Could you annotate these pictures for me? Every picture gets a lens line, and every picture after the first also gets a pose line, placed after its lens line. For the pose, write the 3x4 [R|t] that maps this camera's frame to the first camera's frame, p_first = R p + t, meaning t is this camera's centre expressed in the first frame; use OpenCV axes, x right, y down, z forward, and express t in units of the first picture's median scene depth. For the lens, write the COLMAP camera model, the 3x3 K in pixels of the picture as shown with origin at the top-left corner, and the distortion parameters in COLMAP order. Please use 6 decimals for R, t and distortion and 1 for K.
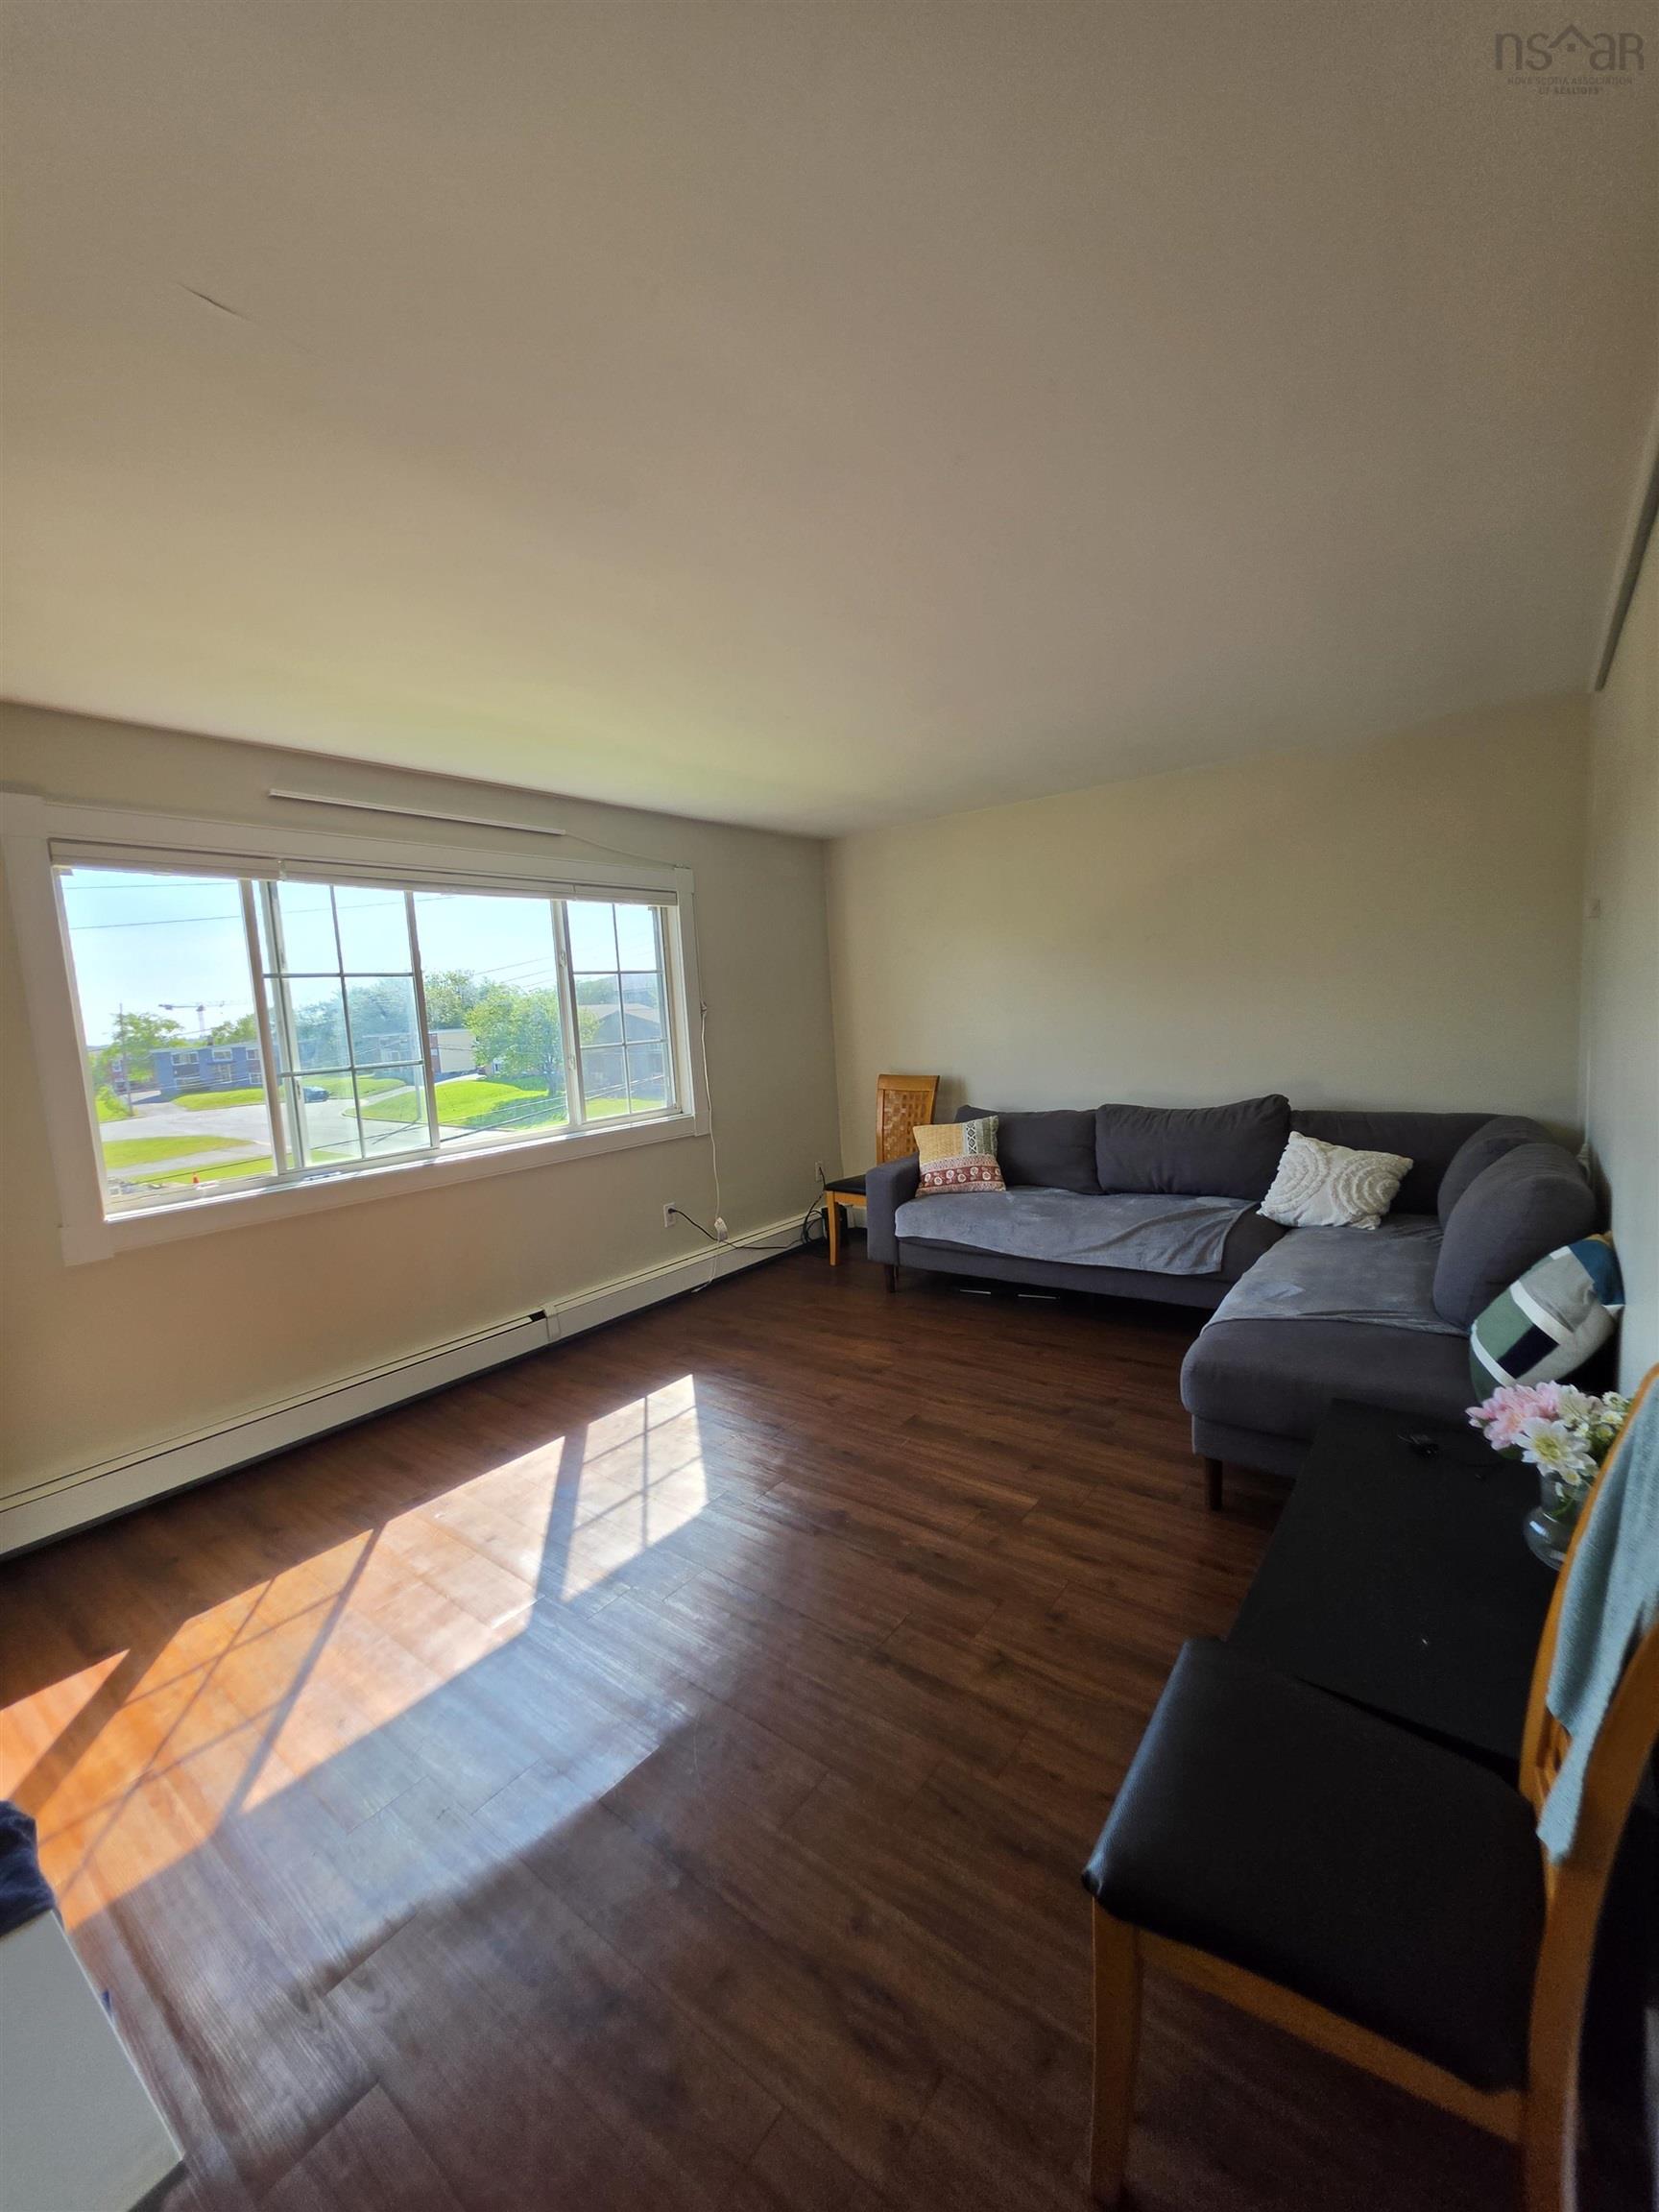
lens RADIAL K [[901.3, 0, 829.5], [0, 901.3, 1106.0], [0, 0, 1]] dist [-0.000324, 0.000011]
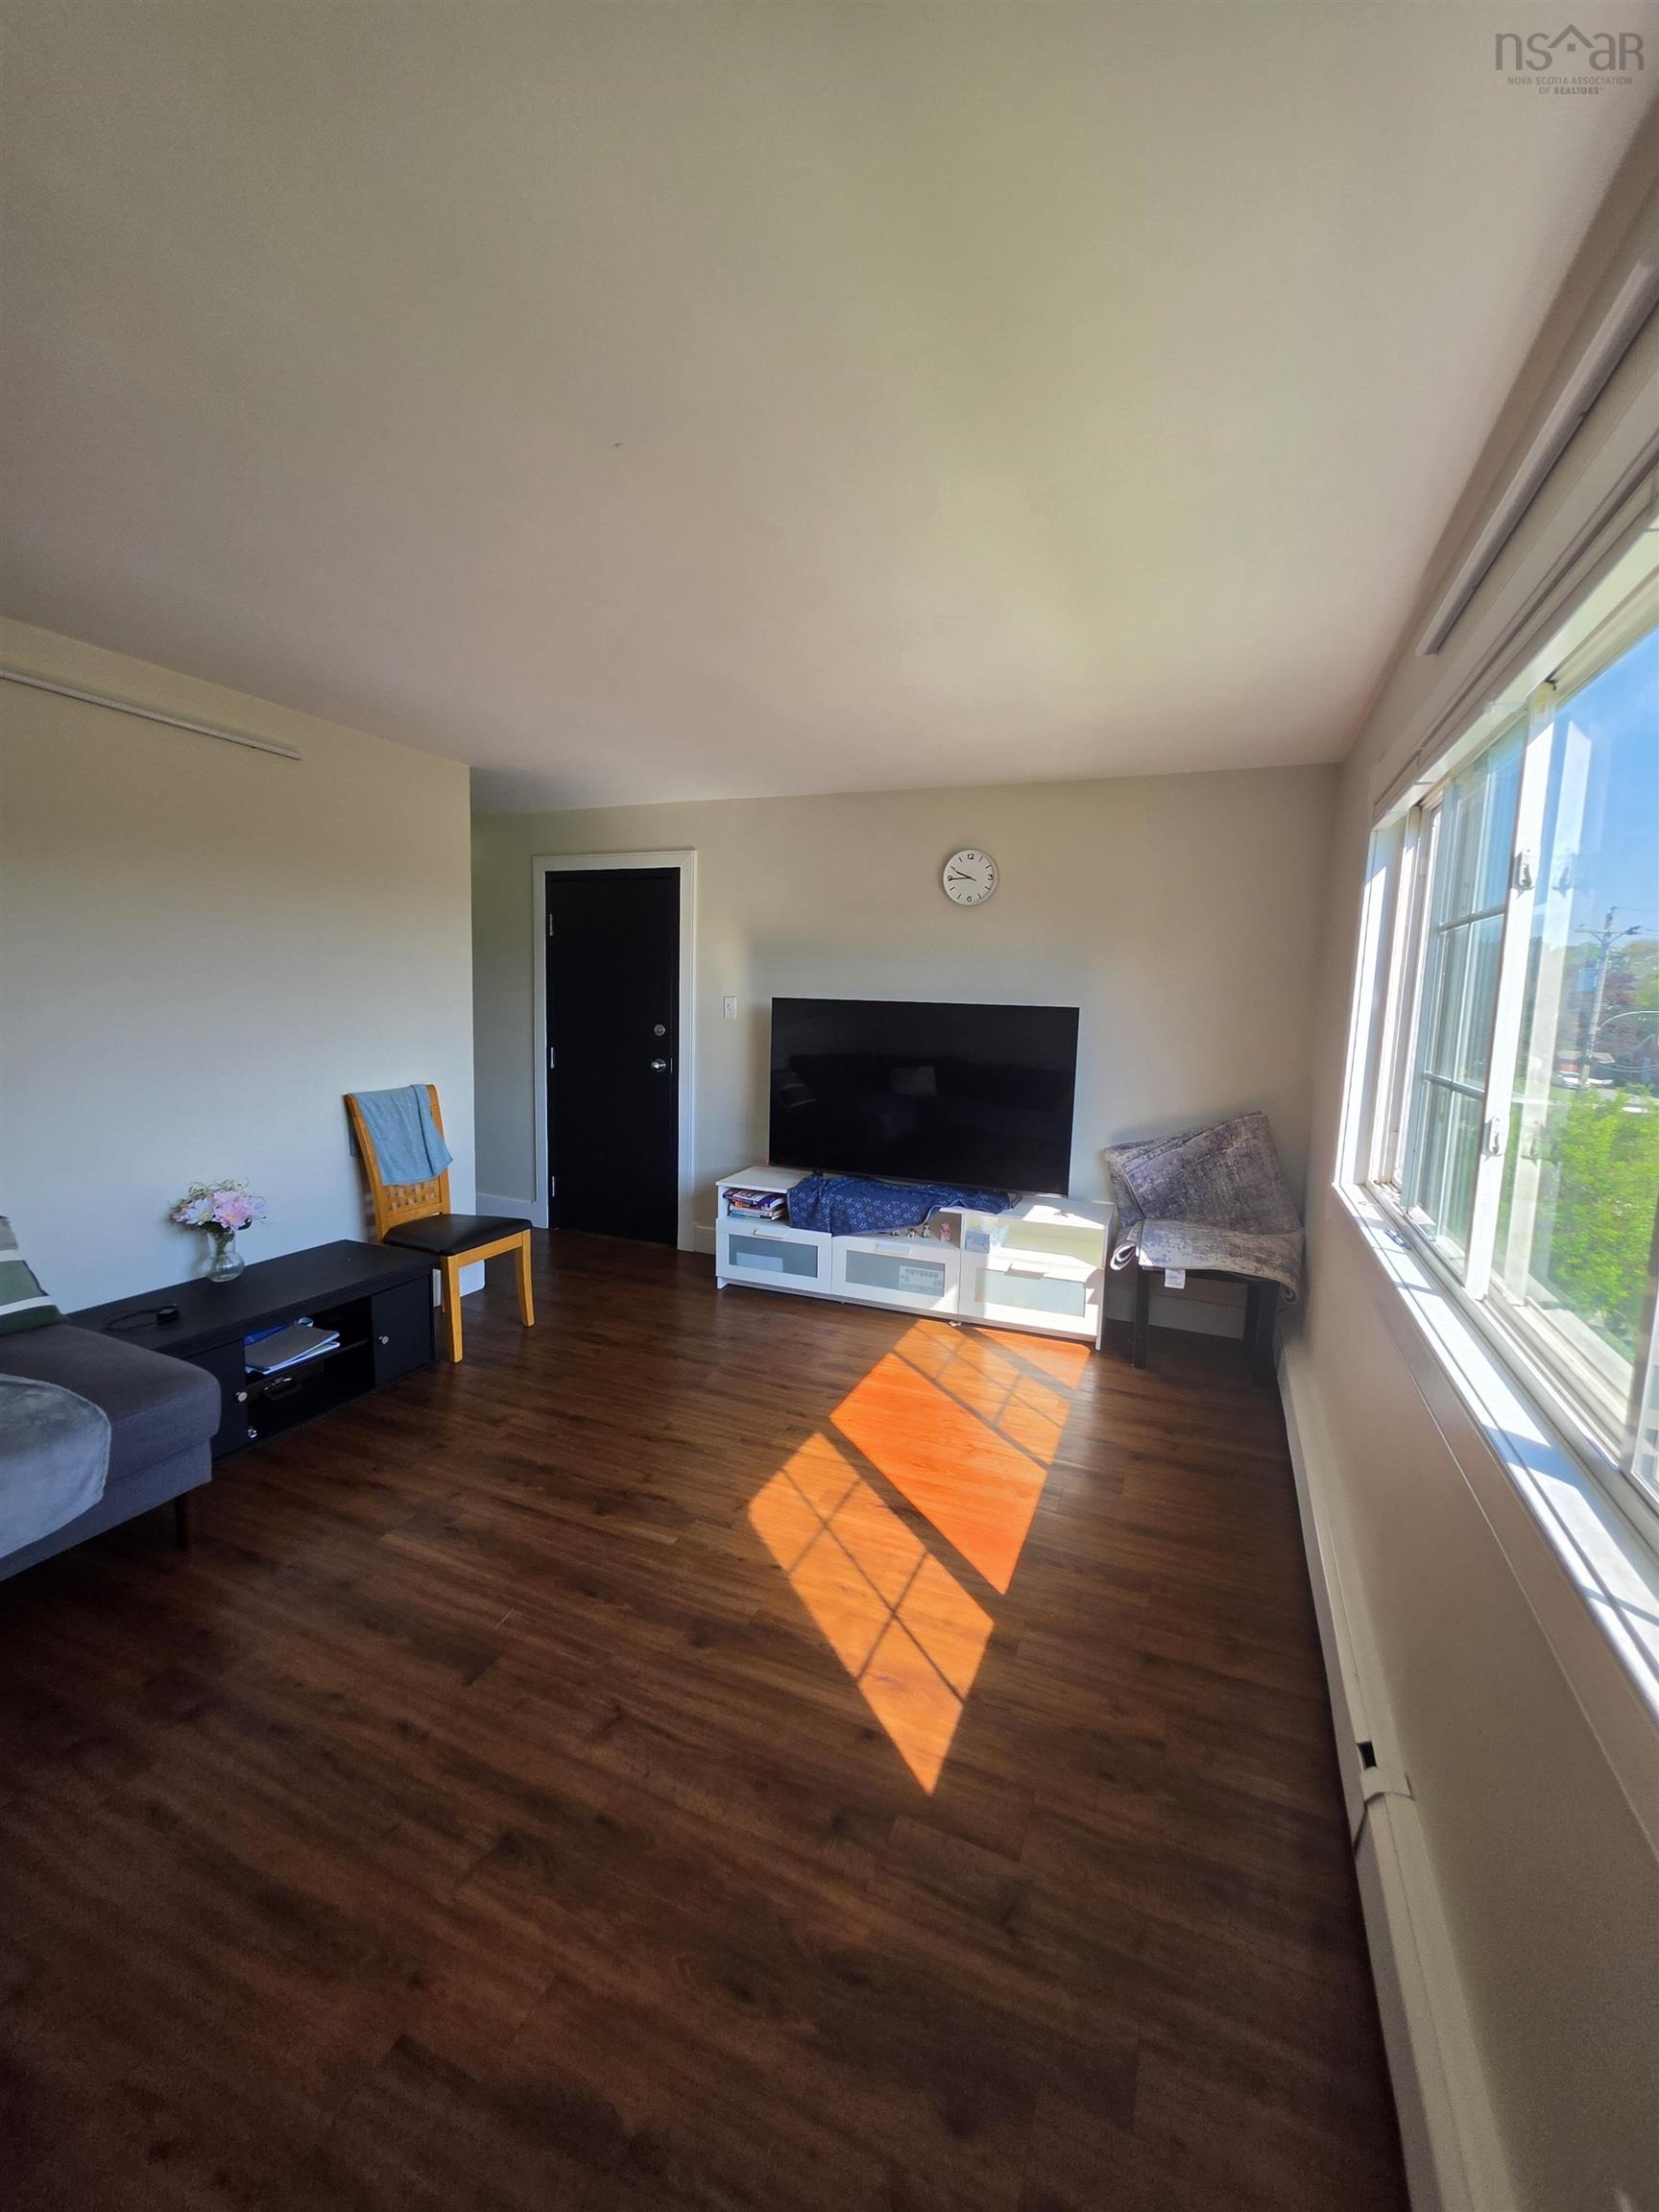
lens RADIAL K [[901.3, 0, 829.5], [0, 901.3, 1106.0], [0, 0, 1]] dist [-0.000324, 0.000011]
pose [[-0.970783, 0.057474, -0.232973, -0.019155], [-0.006328, 0.964423, 0.264287, -0.185917], [0.239874, 0.258040, -0.935883, 1.508914]]
